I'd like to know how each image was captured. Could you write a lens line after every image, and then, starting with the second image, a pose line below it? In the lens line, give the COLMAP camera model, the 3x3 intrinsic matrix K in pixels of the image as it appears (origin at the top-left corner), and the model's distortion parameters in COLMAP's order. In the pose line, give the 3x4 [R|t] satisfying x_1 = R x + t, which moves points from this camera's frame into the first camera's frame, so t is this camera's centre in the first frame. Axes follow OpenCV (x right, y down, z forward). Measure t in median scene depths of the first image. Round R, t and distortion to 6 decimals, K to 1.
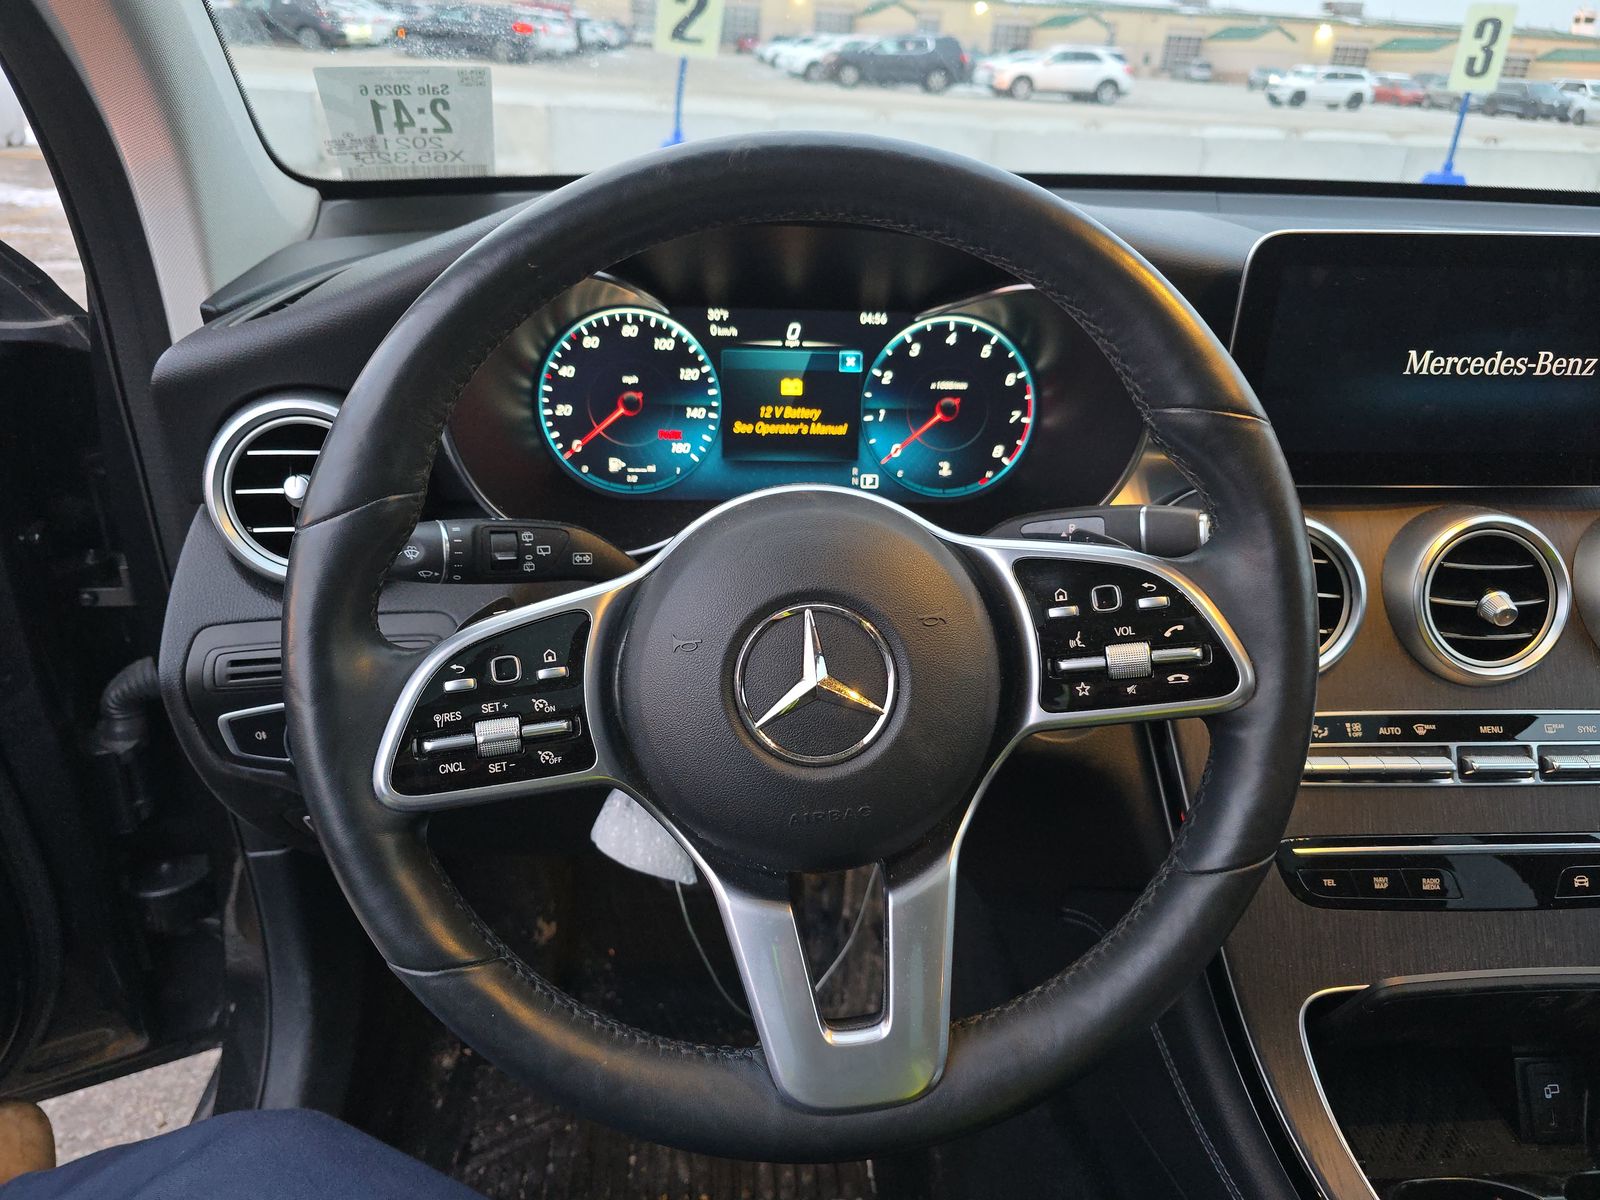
lens RADIAL K [[1069.9, 0, 792.8], [0, 1069.9, 597.9], [0, 0, 1]] dist [0.018112, -0.019308]
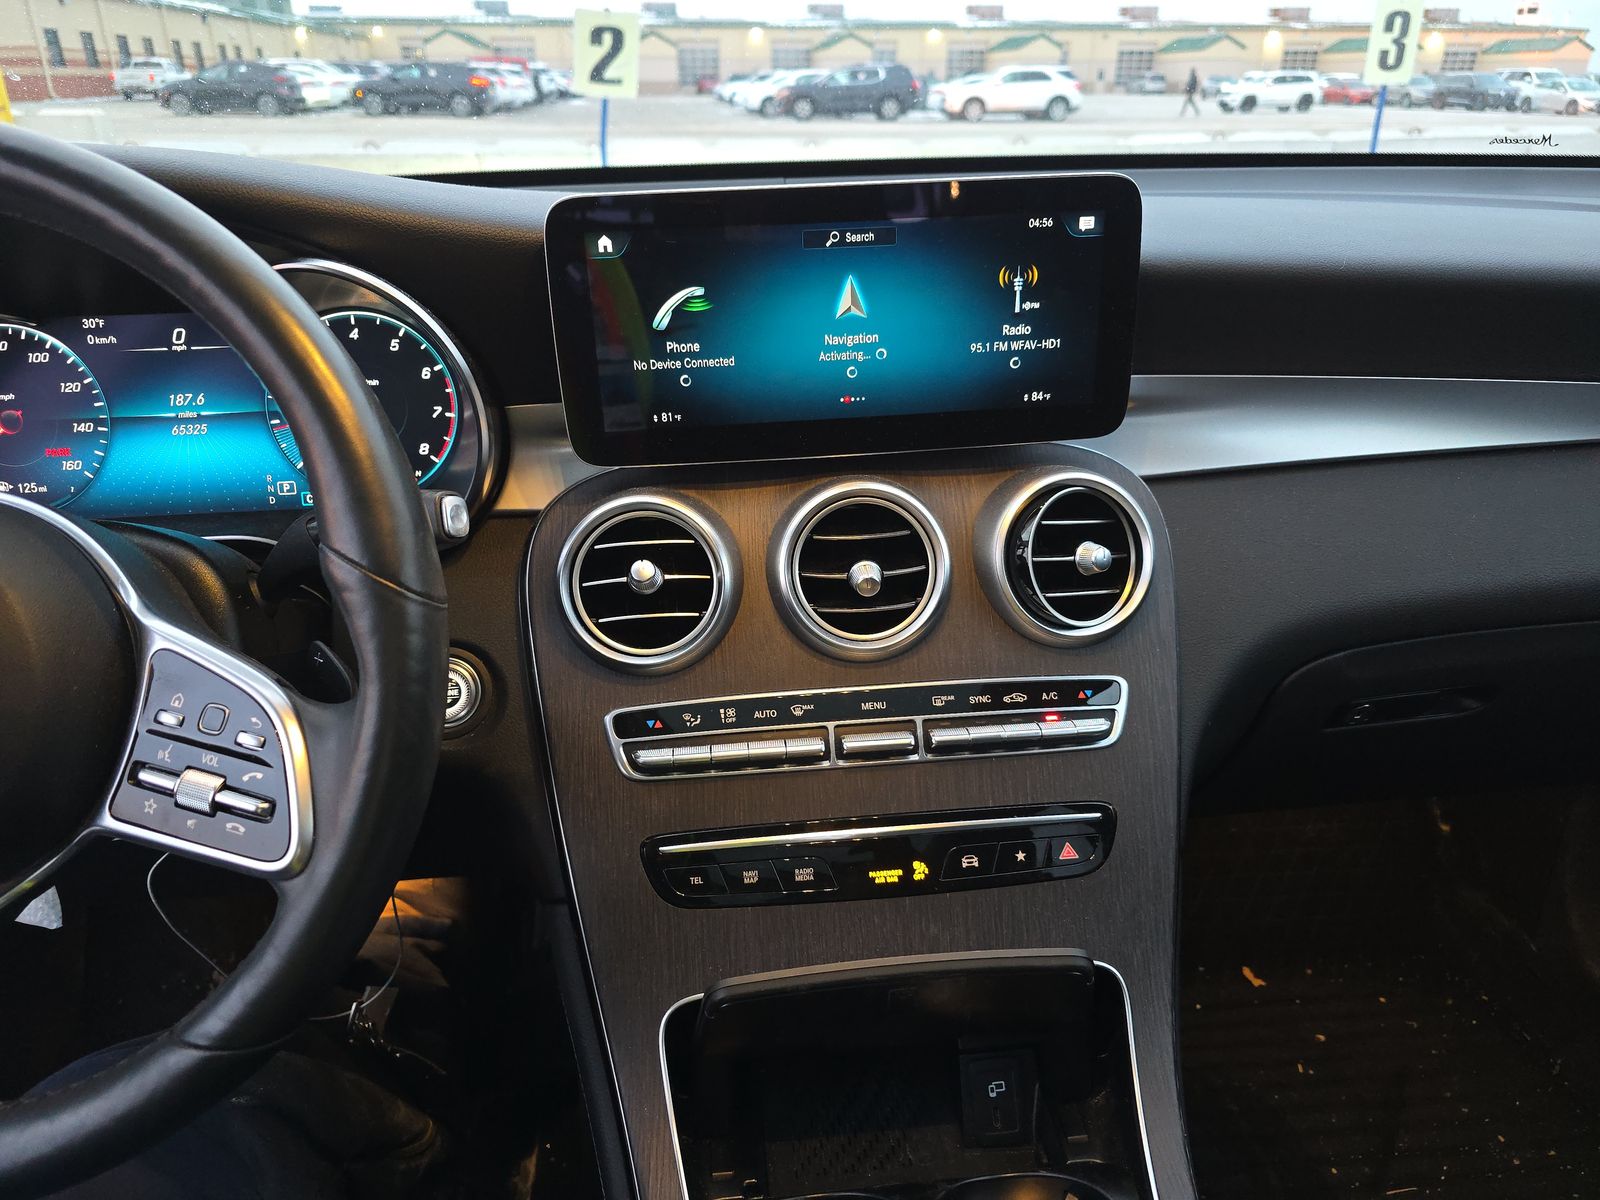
lens RADIAL K [[1069.9, 0, 799.0], [0, 1069.9, 597.5], [0, 0, 1]] dist [0.018112, -0.019308]
pose [[0.997950, -0.063691, 0.006239, 0.520591], [0.063840, 0.997579, -0.027572, 0.043606], [-0.004468, 0.027913, 0.999600, 0.049410]]
